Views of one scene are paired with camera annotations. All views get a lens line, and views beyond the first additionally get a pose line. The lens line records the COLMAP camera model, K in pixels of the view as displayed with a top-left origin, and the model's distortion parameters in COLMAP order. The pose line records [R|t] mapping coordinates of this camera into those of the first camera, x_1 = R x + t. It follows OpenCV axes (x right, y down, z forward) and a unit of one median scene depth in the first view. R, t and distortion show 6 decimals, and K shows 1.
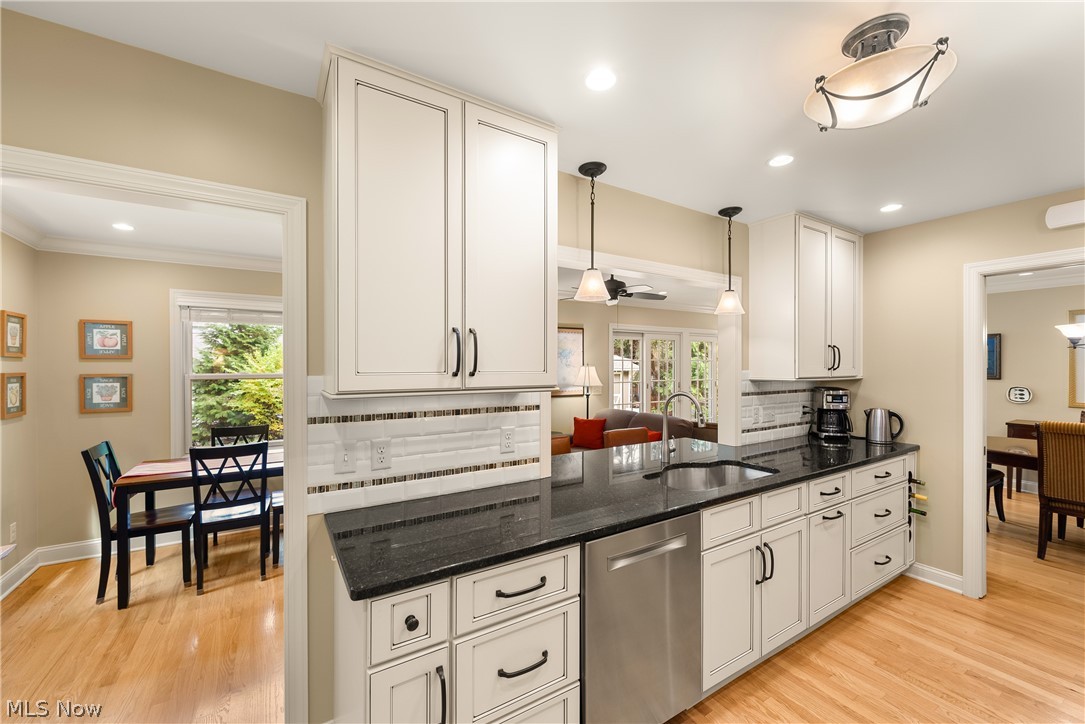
lens RADIAL K [[430.7, 0, 542.9], [0, 430.7, 367.8], [0, 0, 1]] dist [0.002706, -0.001001]
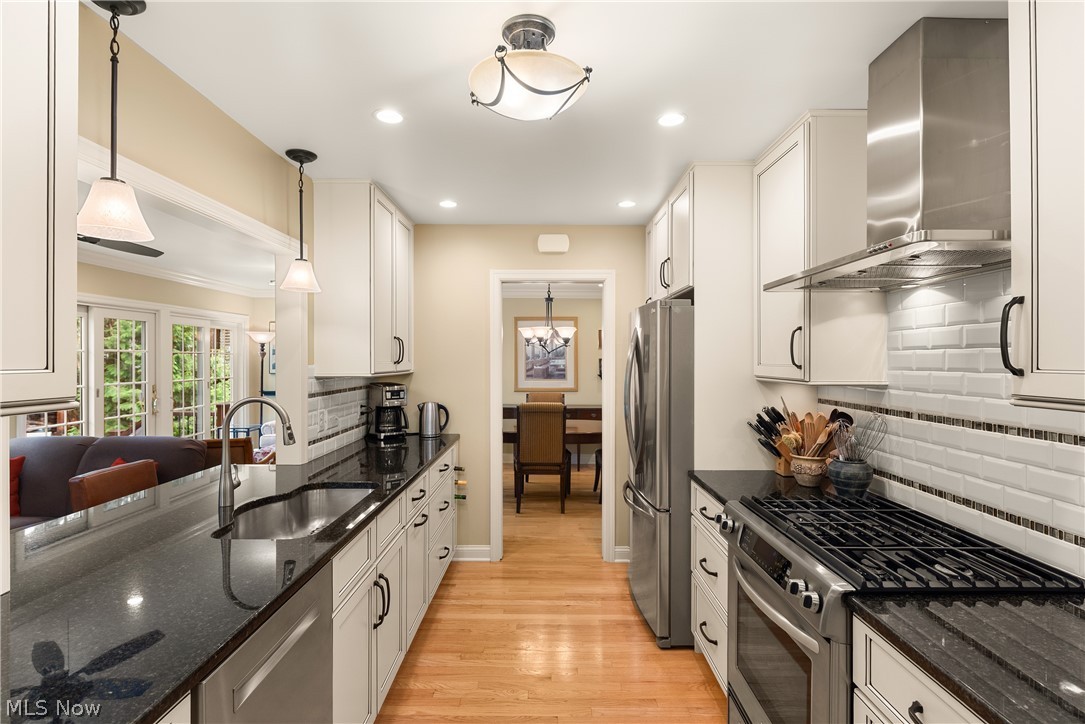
lens RADIAL K [[526.5, 0, 542.3], [0, 526.5, 360.6], [0, 0, 1]] dist [0.000047, -0.001985]
pose [[0.538288, -0.001797, 0.842759, -0.108255], [0.005281, 0.999985, -0.001241, 0.001299], [-0.842744, 0.005118, 0.538290, 0.132004]]
